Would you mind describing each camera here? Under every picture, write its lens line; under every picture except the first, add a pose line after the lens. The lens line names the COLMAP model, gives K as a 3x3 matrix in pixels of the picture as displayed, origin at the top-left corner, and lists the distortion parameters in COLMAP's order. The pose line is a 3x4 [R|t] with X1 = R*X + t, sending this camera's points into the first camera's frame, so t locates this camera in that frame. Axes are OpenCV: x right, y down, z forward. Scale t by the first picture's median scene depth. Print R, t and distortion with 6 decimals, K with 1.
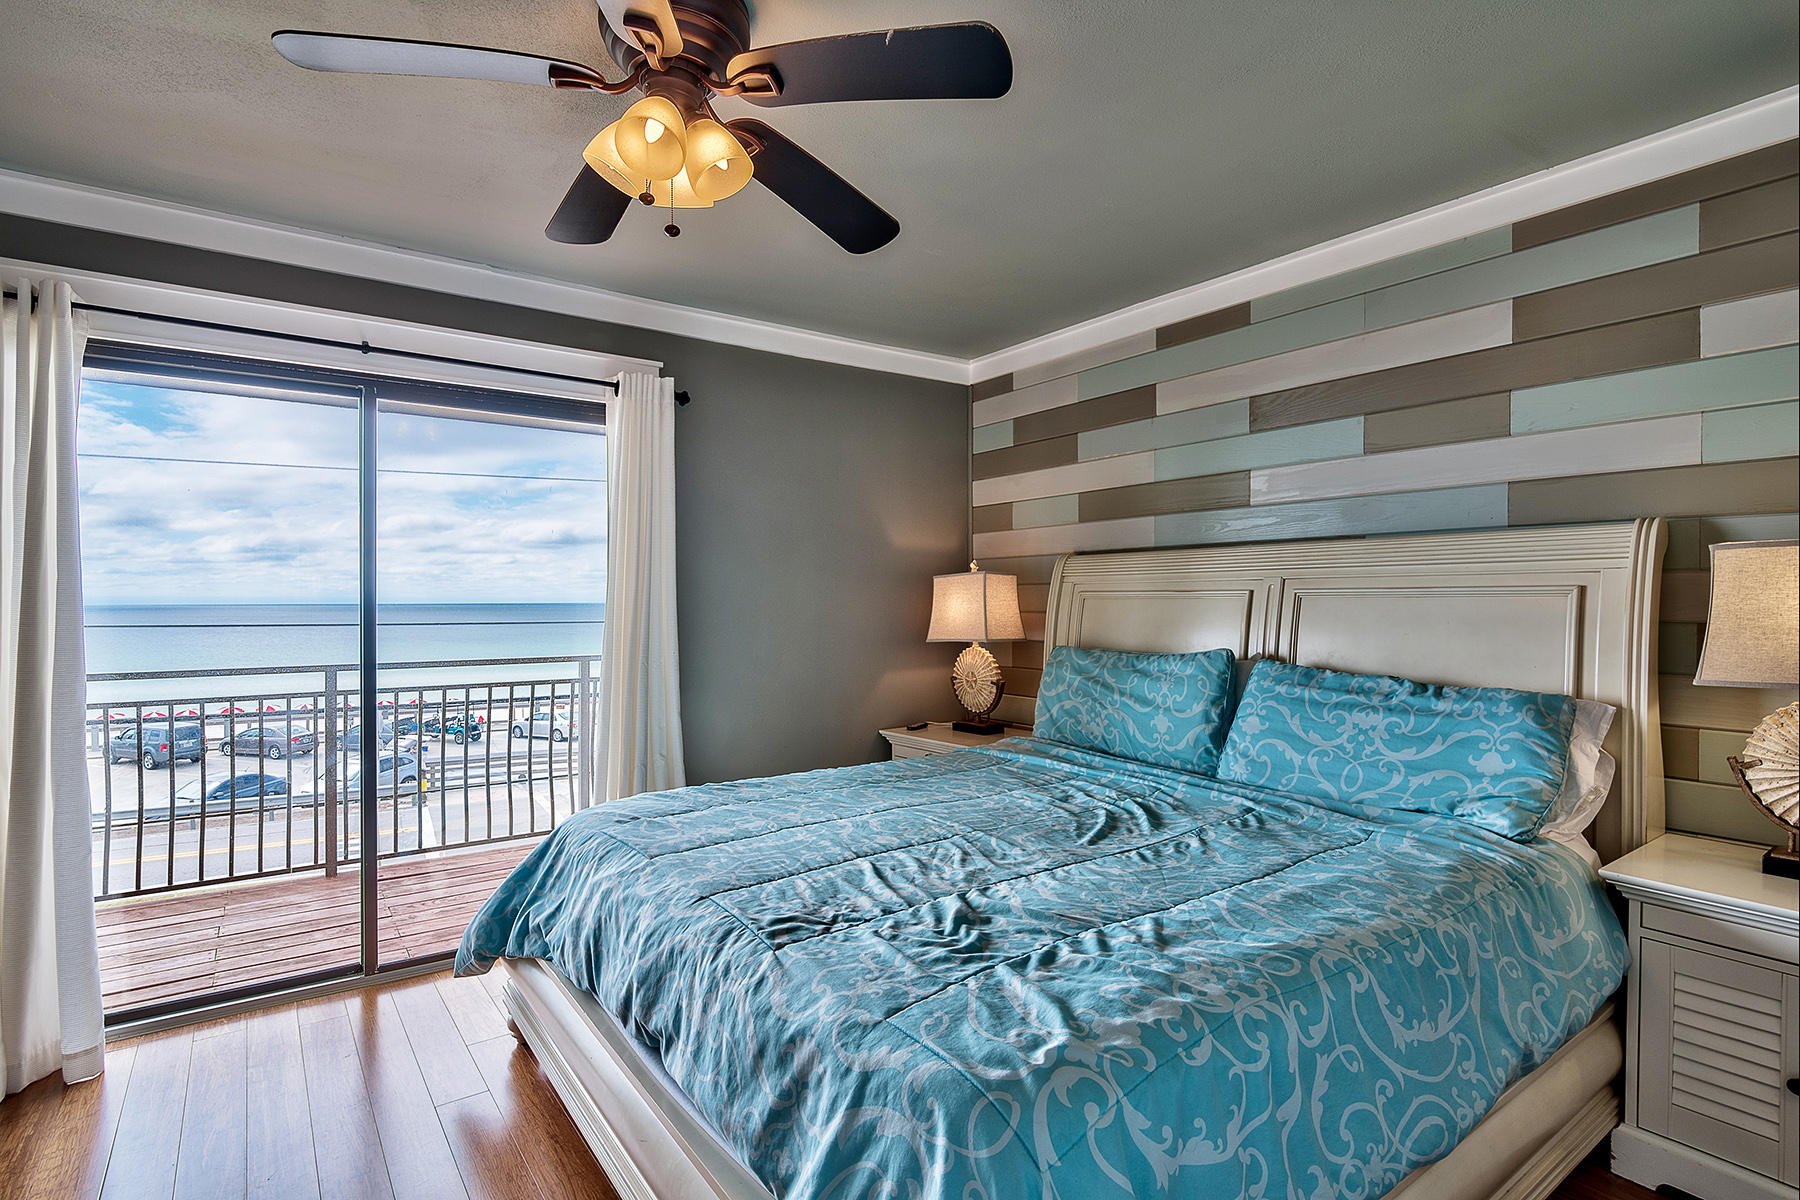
lens RADIAL K [[894.7, 0, 892.7], [0, 894.7, 604.0], [0, 0, 1]] dist [-0.001704, -0.000311]
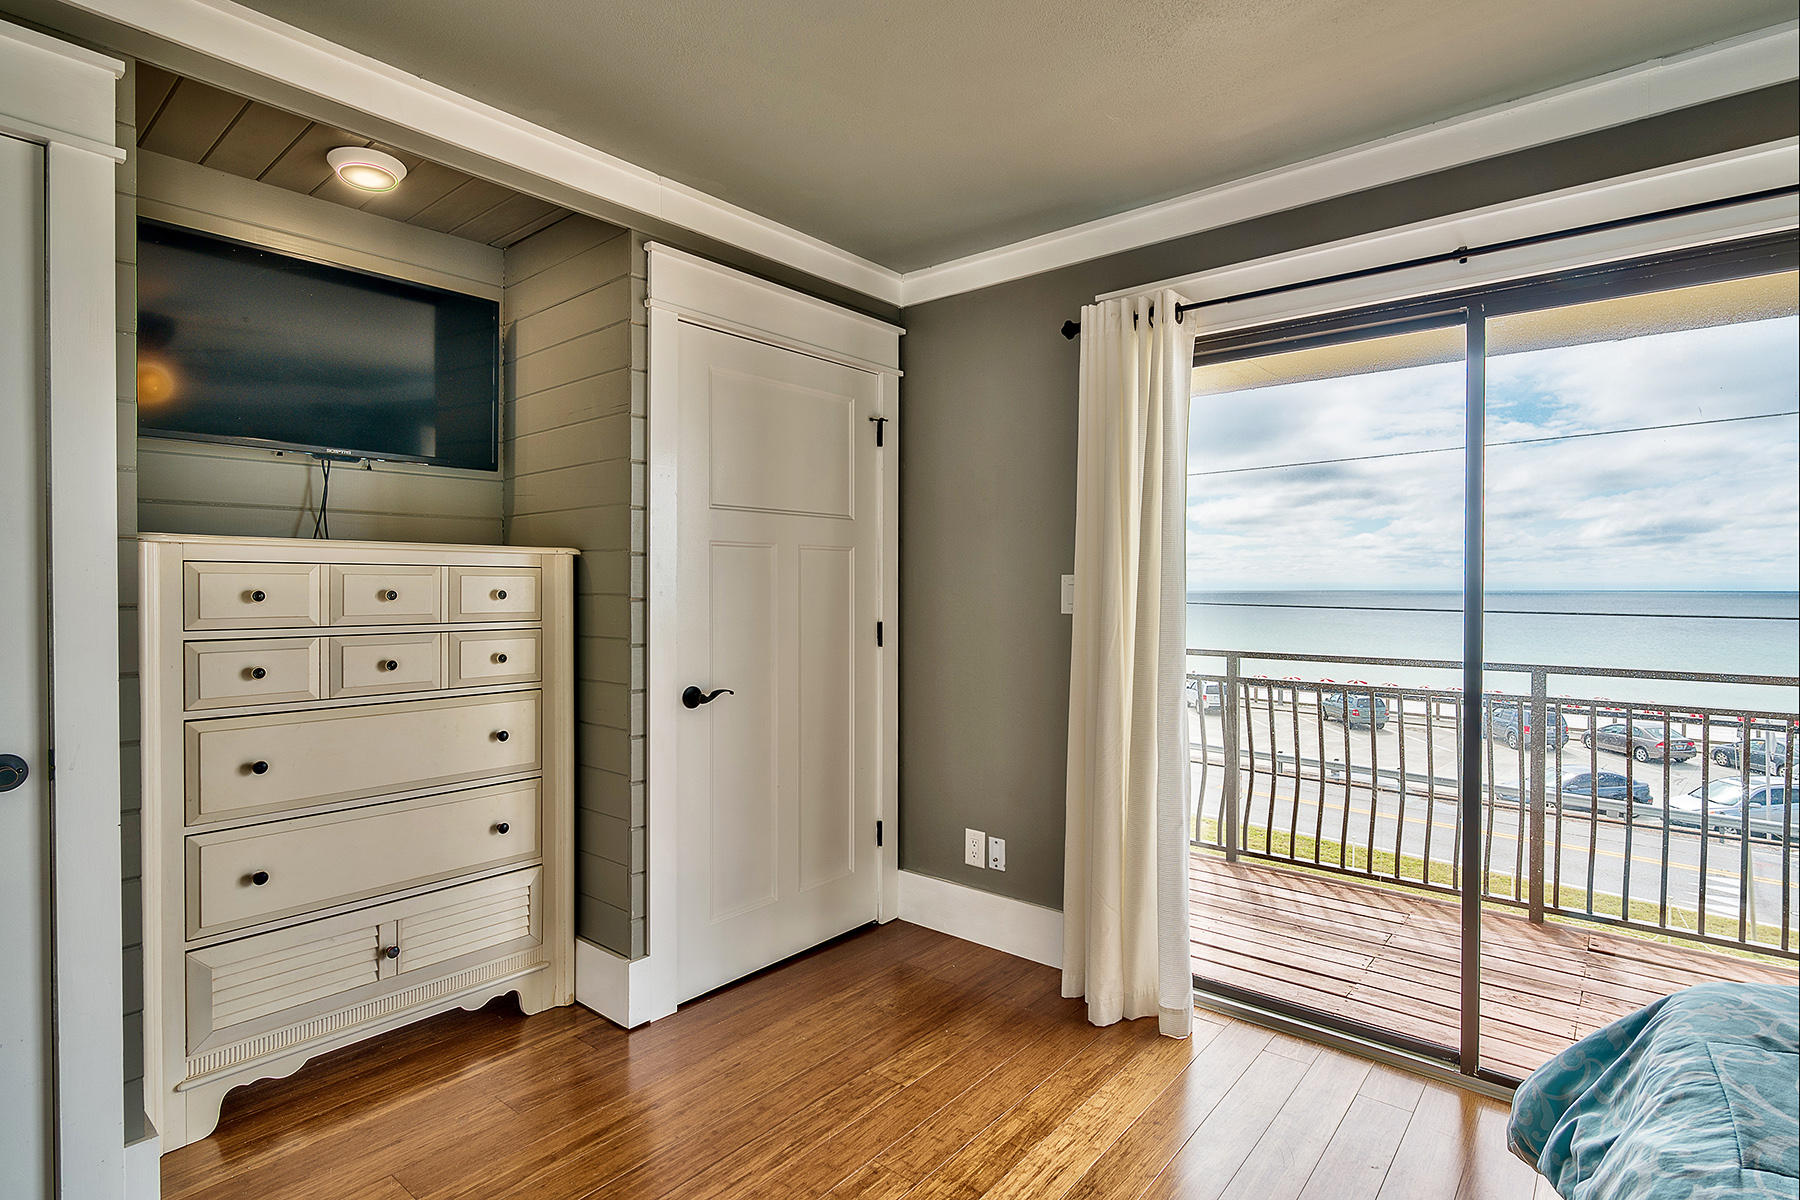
lens RADIAL K [[889.5, 0, 899.8], [0, 889.5, 590.6], [0, 0, 1]] dist [0.000060, -0.000670]
pose [[0.234501, 0.001328, -0.972115, 0.060748], [-0.001429, 0.999998, 0.001022, 0.000785], [0.972115, 0.001149, 0.234502, 0.522757]]
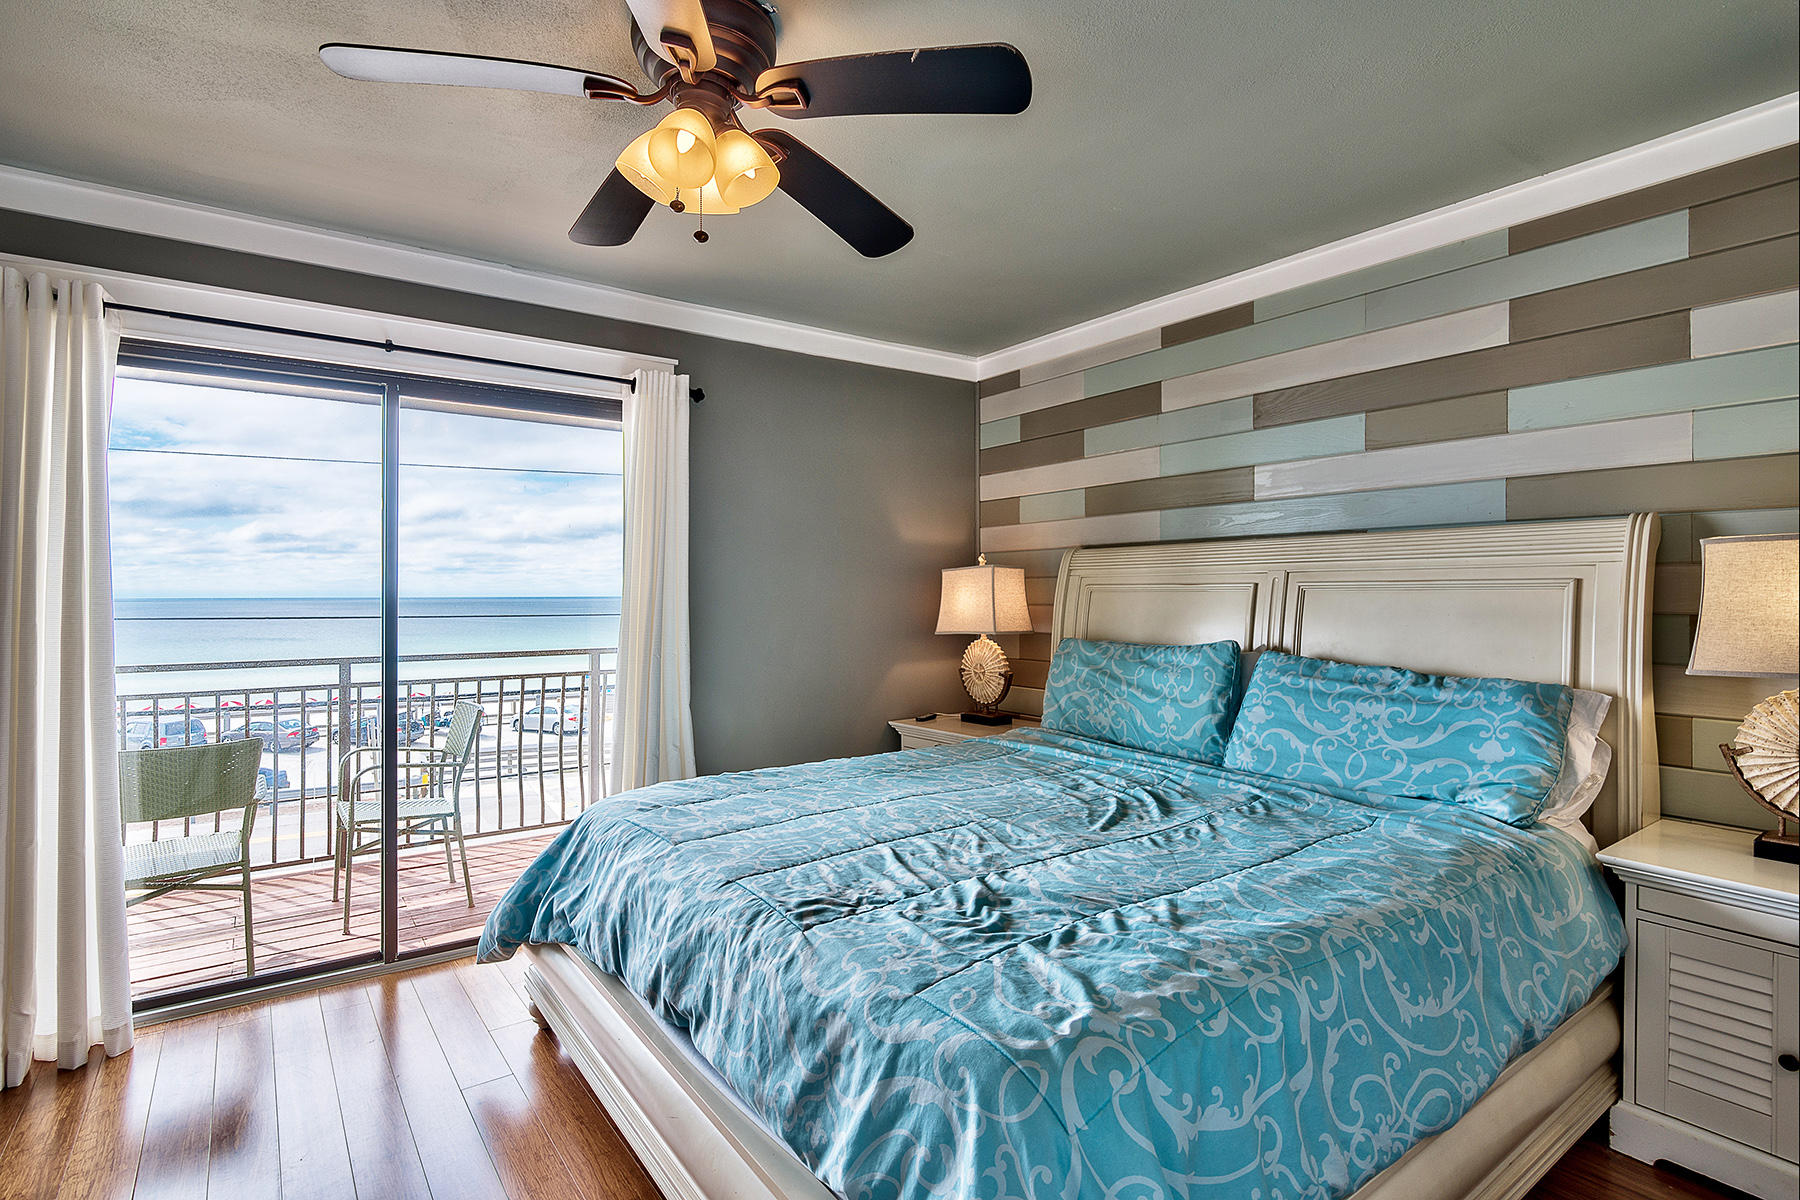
lens RADIAL K [[889.5, 0, 899.8], [0, 889.5, 590.6], [0, 0, 1]] dist [0.000060, -0.000670]
pose [[0.999988, -0.000331, 0.004931, -0.018985], [0.000368, 0.999972, -0.007461, 0.000571], [-0.004928, 0.007463, 0.999960, -0.025267]]
